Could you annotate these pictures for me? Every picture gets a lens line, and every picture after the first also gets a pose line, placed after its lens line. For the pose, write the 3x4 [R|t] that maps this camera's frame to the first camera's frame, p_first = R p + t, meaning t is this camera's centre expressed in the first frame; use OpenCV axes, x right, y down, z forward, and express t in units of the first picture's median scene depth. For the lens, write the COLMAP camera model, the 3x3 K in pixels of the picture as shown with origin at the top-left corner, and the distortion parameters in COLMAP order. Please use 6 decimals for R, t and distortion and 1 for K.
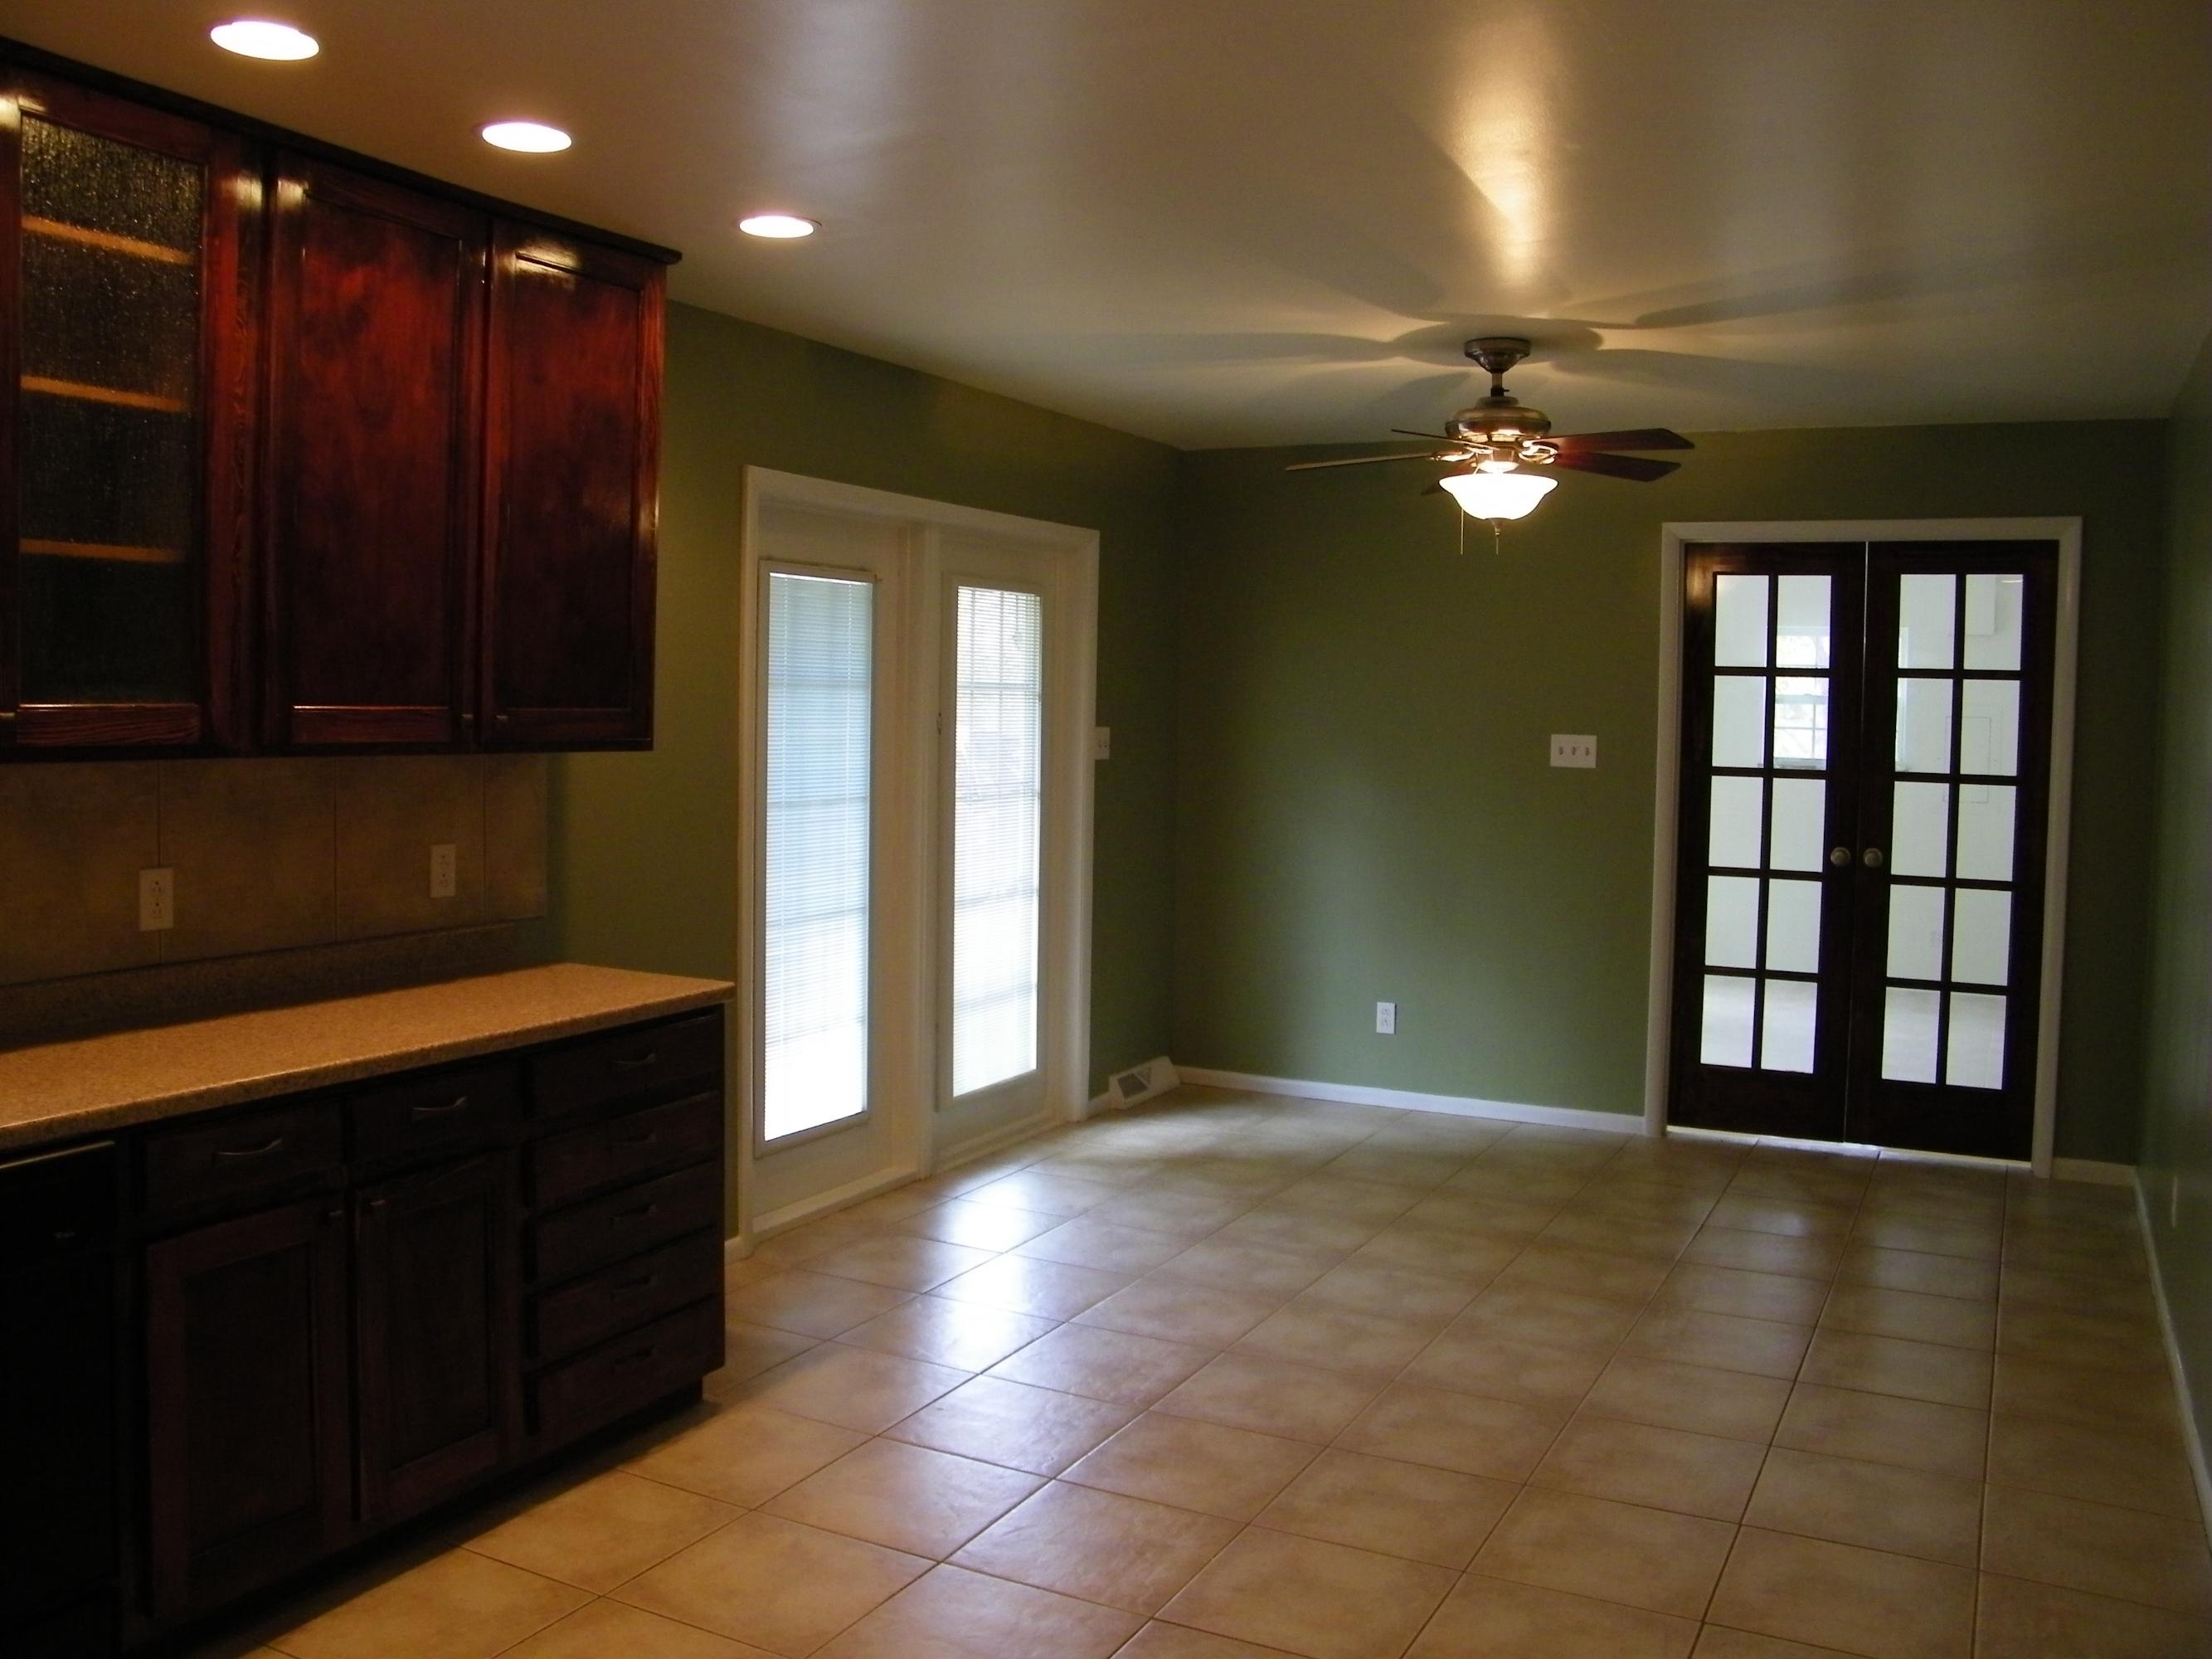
lens RADIAL K [[1837.6, 0, 1094.6], [0, 1837.6, 799.2], [0, 0, 1]] dist [-0.119238, 0.007343]
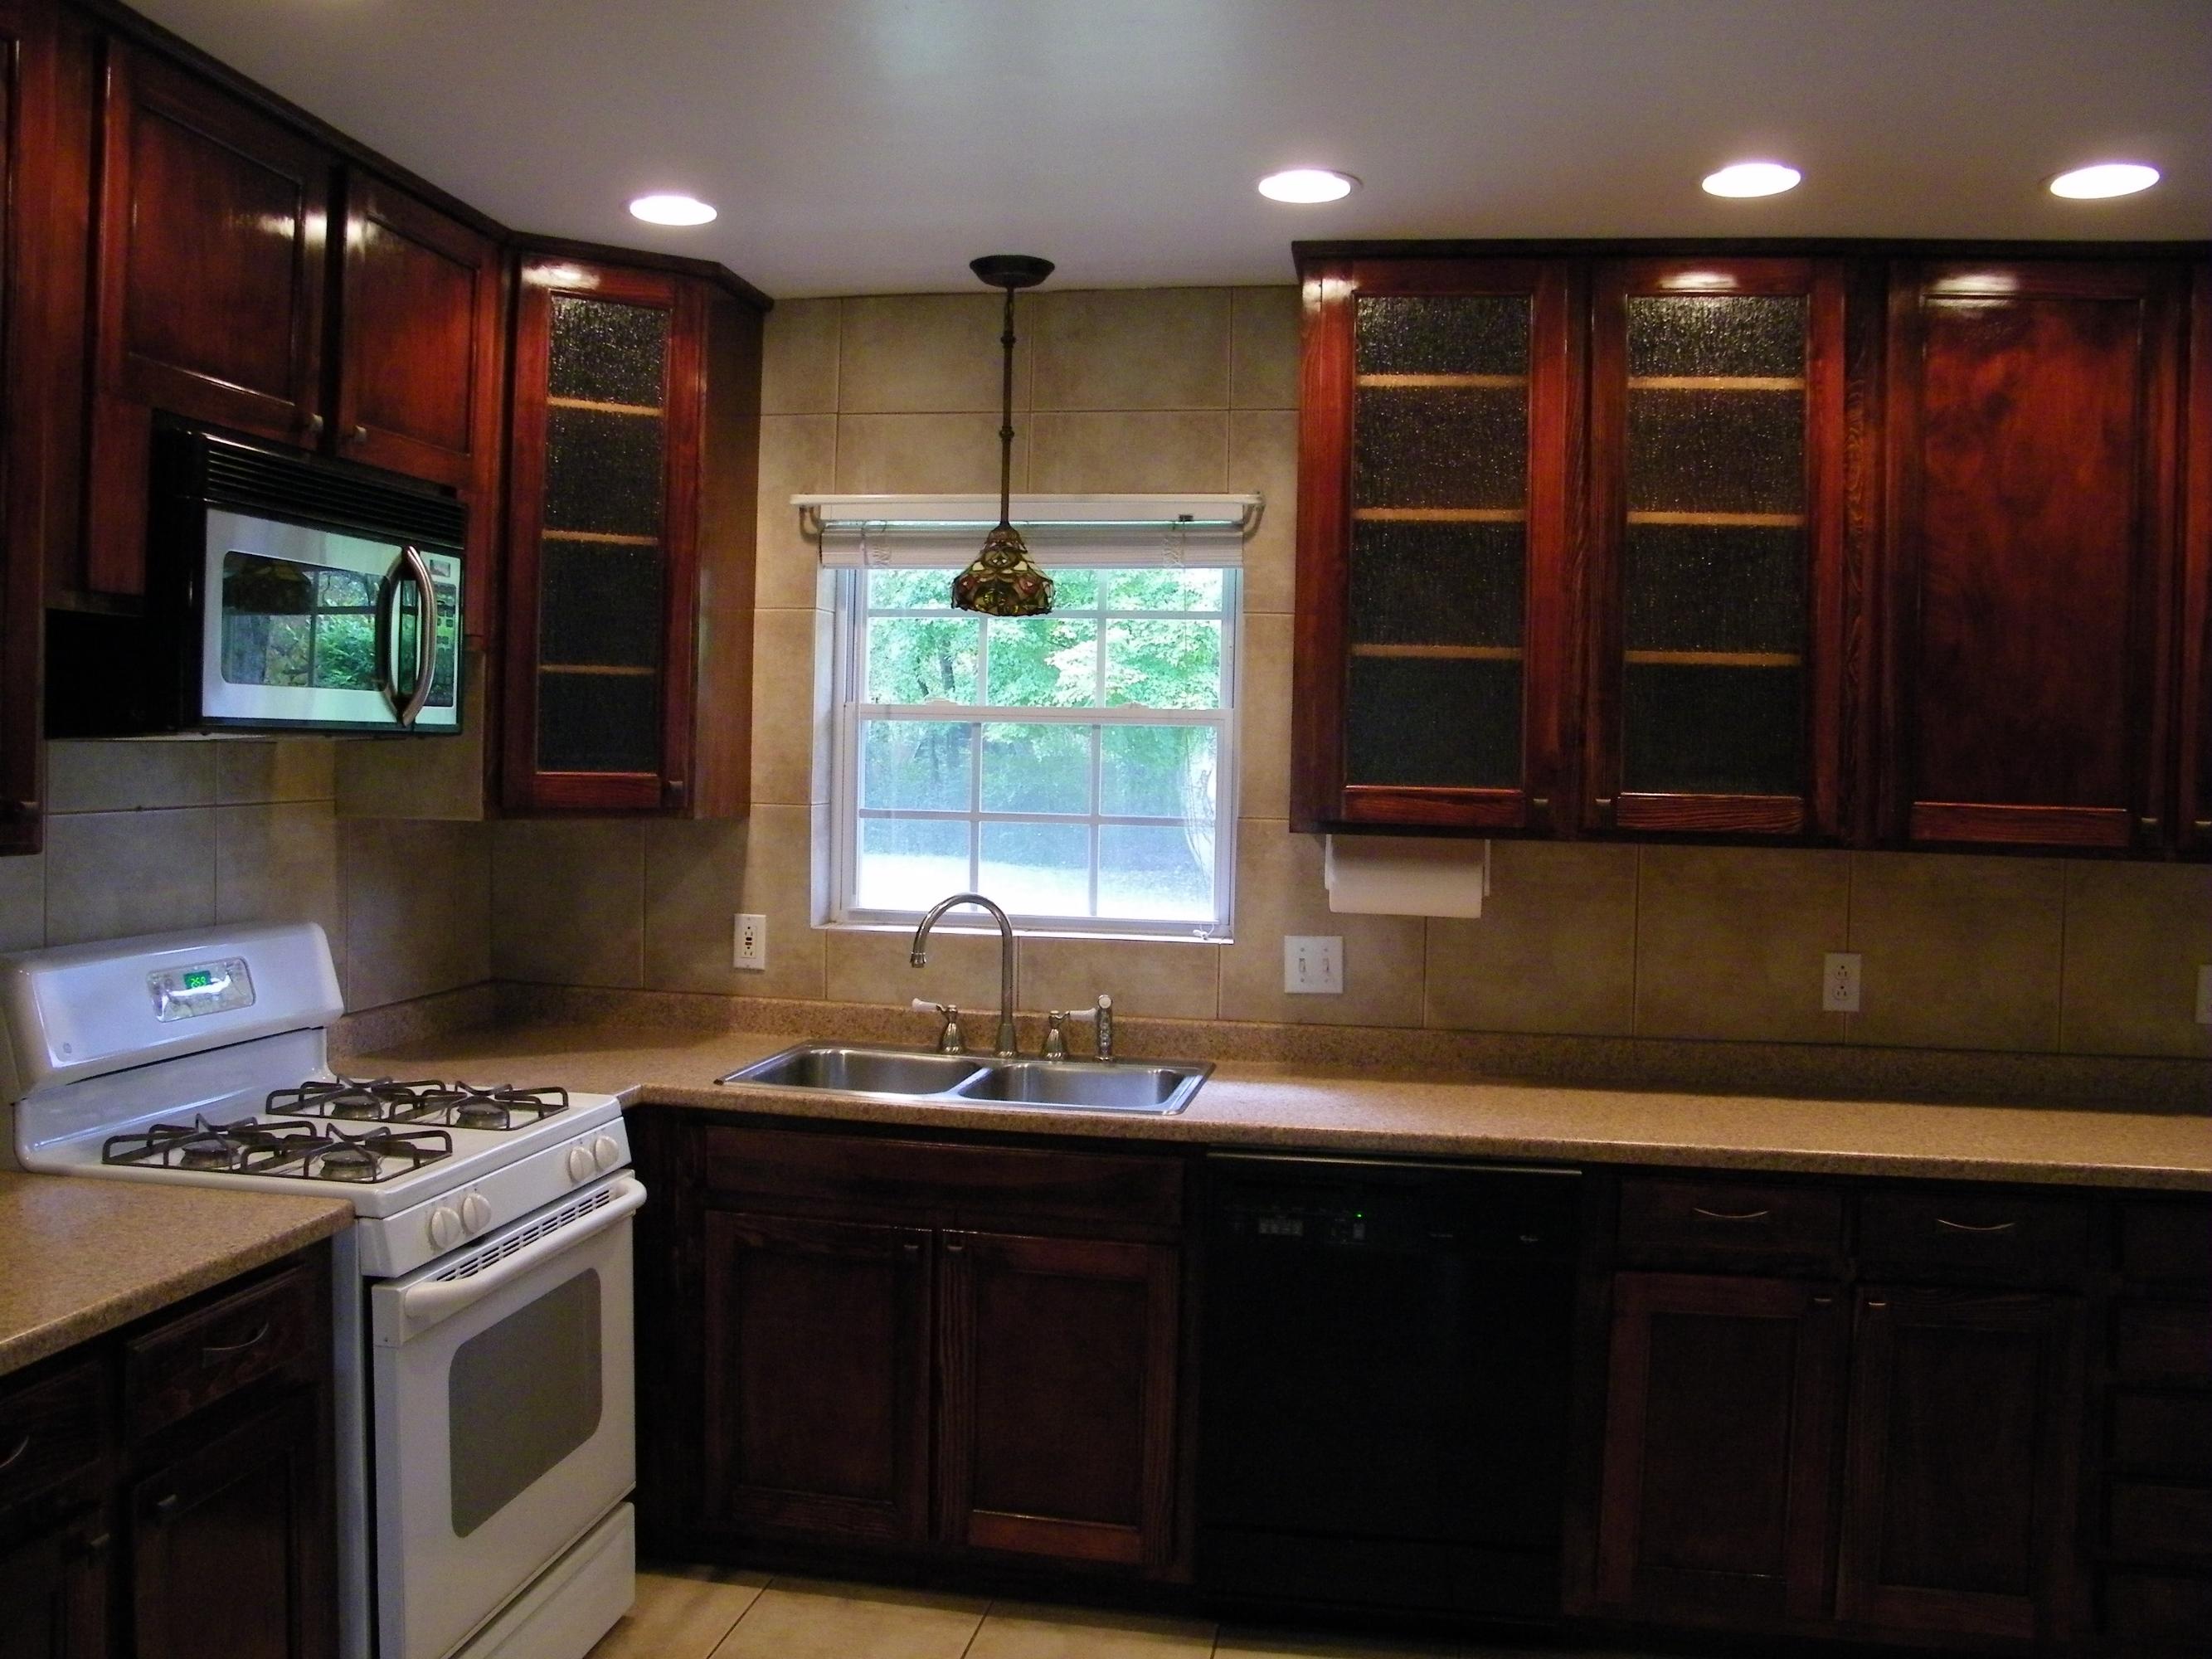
lens RADIAL K [[1837.6, 0, 1094.6], [0, 1837.6, 799.2], [0, 0, 1]] dist [-0.119238, 0.007343]
pose [[0.293461, 0.013077, -0.955881, 0.382298], [-0.071194, 0.997429, -0.008212, -0.012550], [0.953316, 0.070463, 0.293638, 0.266436]]
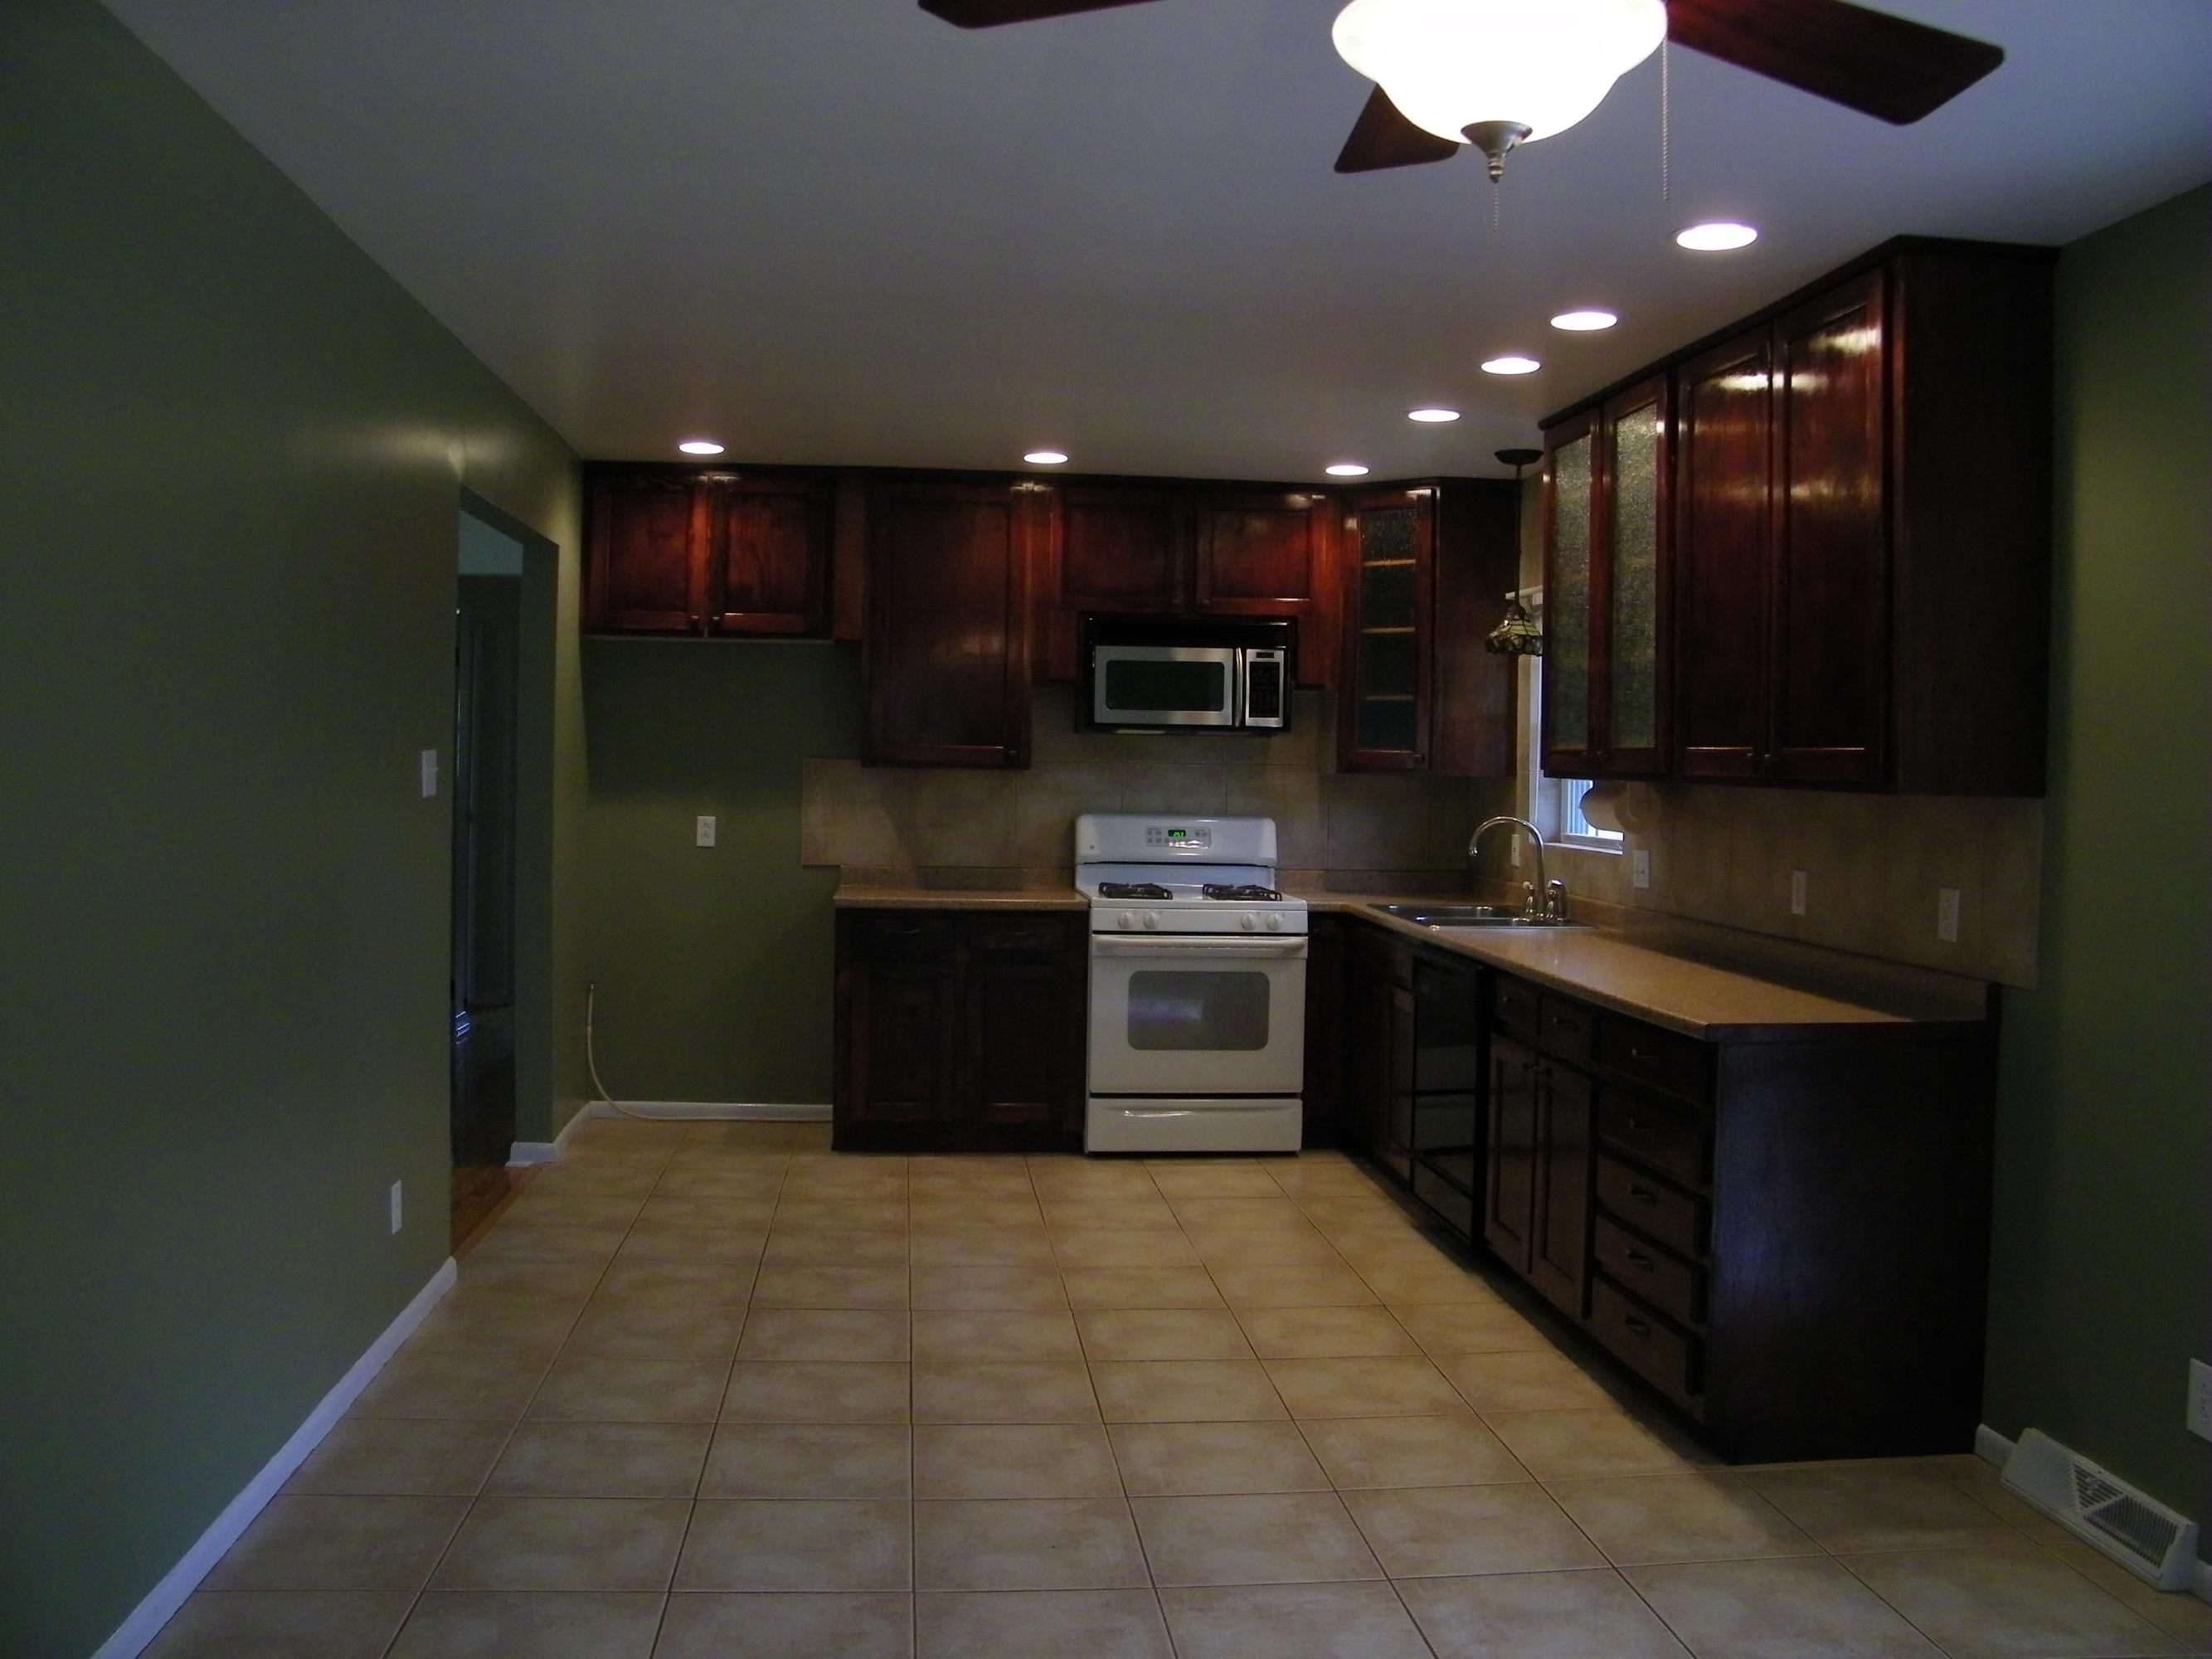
lens RADIAL K [[1890.7, 0, 1106.0], [0, 1890.7, 829.5], [0, 0, 1]] dist [-0.187691, 0.185295]
pose [[-0.830994, -0.012061, -0.556150, 0.757895], [-0.063674, 0.995256, 0.073558, -0.067237], [0.552625, 0.096539, -0.827820, 2.003481]]
